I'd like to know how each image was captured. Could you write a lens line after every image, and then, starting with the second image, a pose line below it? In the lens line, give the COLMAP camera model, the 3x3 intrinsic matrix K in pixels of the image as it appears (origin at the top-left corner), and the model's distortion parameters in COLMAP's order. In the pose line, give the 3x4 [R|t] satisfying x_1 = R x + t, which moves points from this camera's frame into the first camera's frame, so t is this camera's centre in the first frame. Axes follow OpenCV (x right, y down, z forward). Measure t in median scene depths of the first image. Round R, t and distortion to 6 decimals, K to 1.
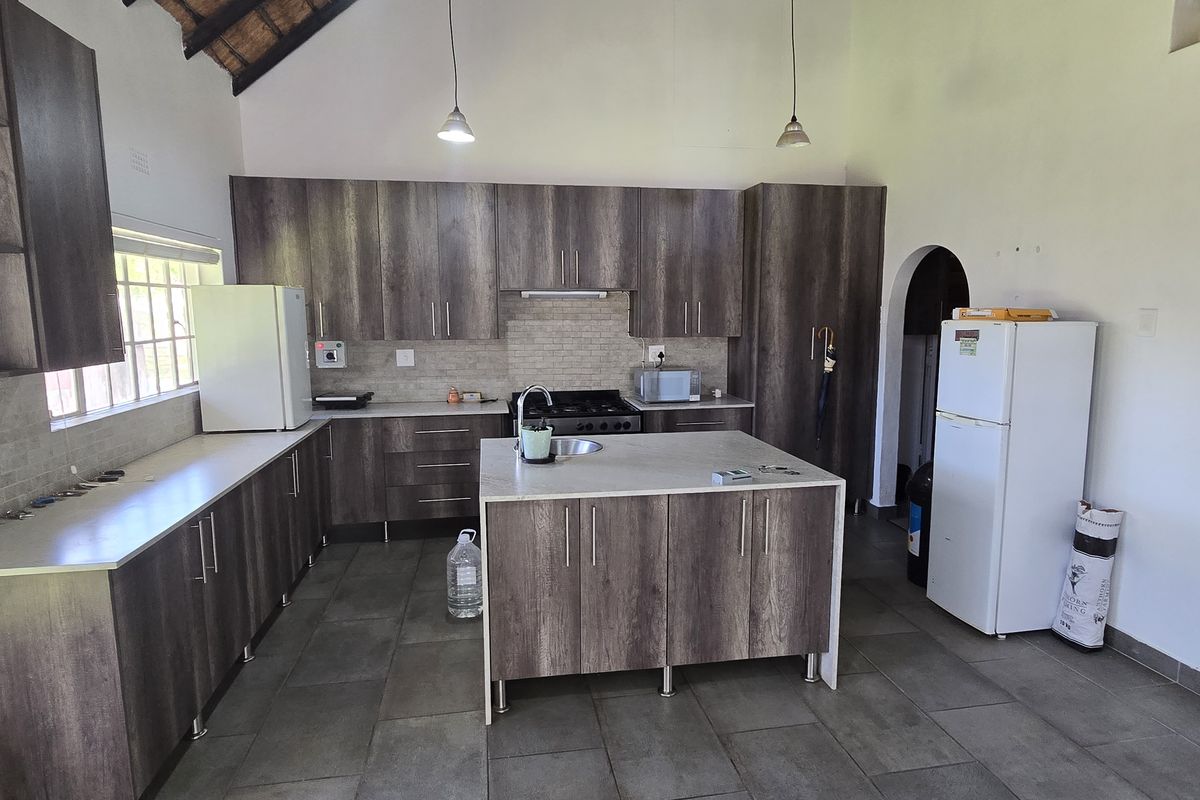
lens RADIAL K [[706.7, 0, 611.0], [0, 706.7, 402.7], [0, 0, 1]] dist [0.003432, -0.000333]
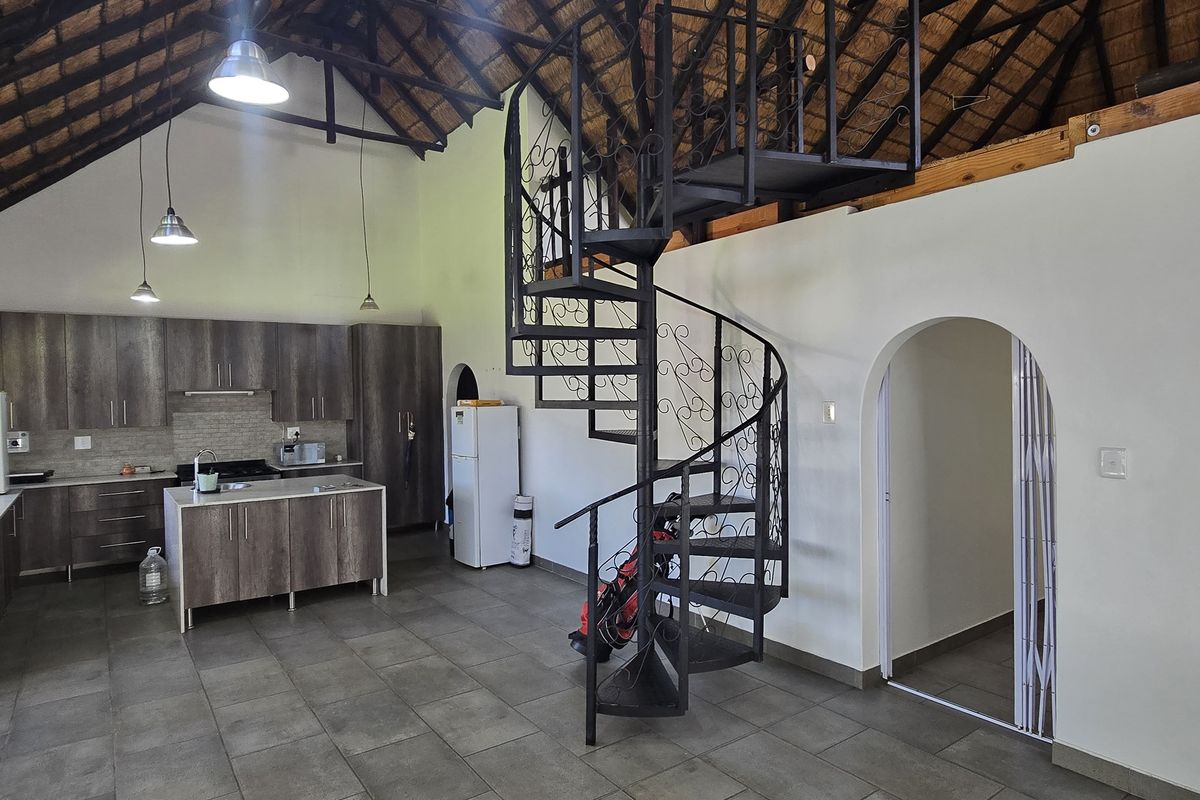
lens RADIAL K [[706.7, 0, 611.0], [0, 706.7, 402.7], [0, 0, 1]] dist [0.003432, -0.000333]
pose [[0.897778, -0.018999, 0.440038, 0.014616], [0.072243, 0.991891, -0.104566, 0.076940], [-0.434483, 0.125667, 0.891870, -0.660582]]
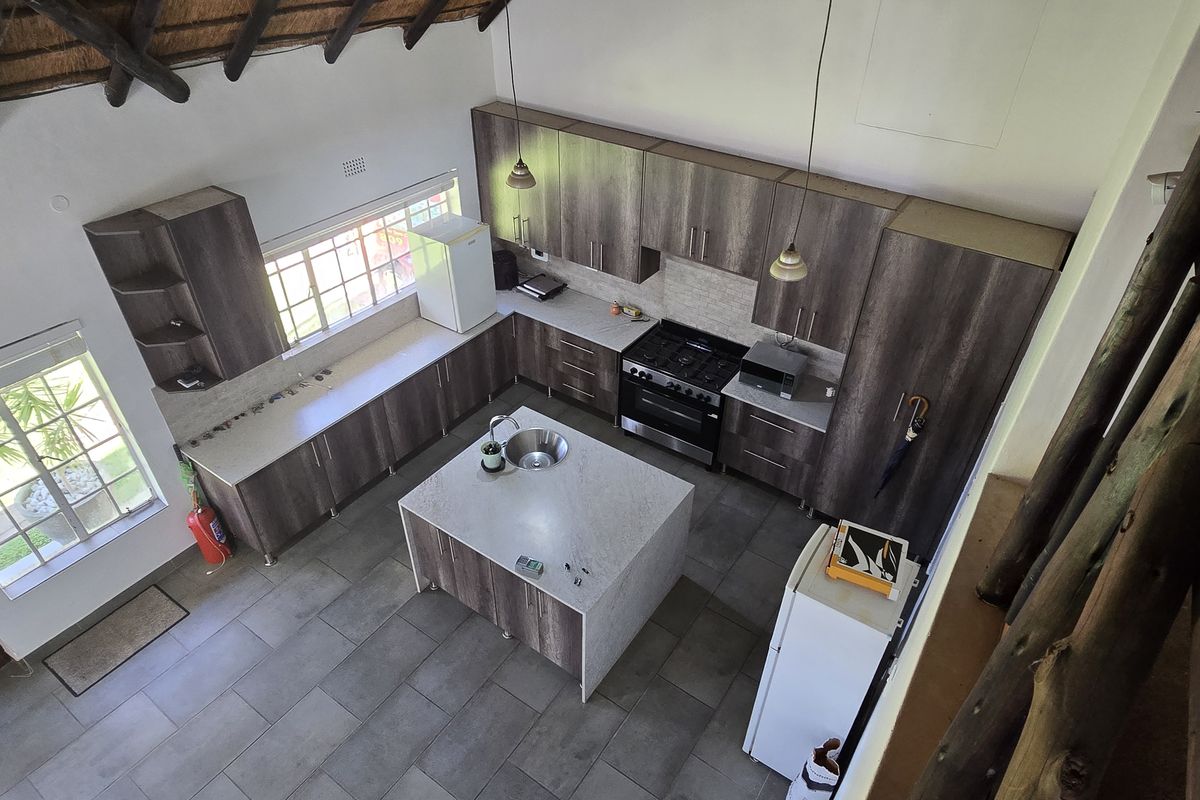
lens RADIAL K [[706.7, 0, 611.0], [0, 706.7, 402.7], [0, 0, 1]] dist [0.003432, -0.000333]
pose [[0.713080, 0.441182, -0.544863, 0.537560], [-0.114572, 0.840058, 0.530260, -0.550300], [0.691657, -0.315692, 0.649576, 0.171056]]
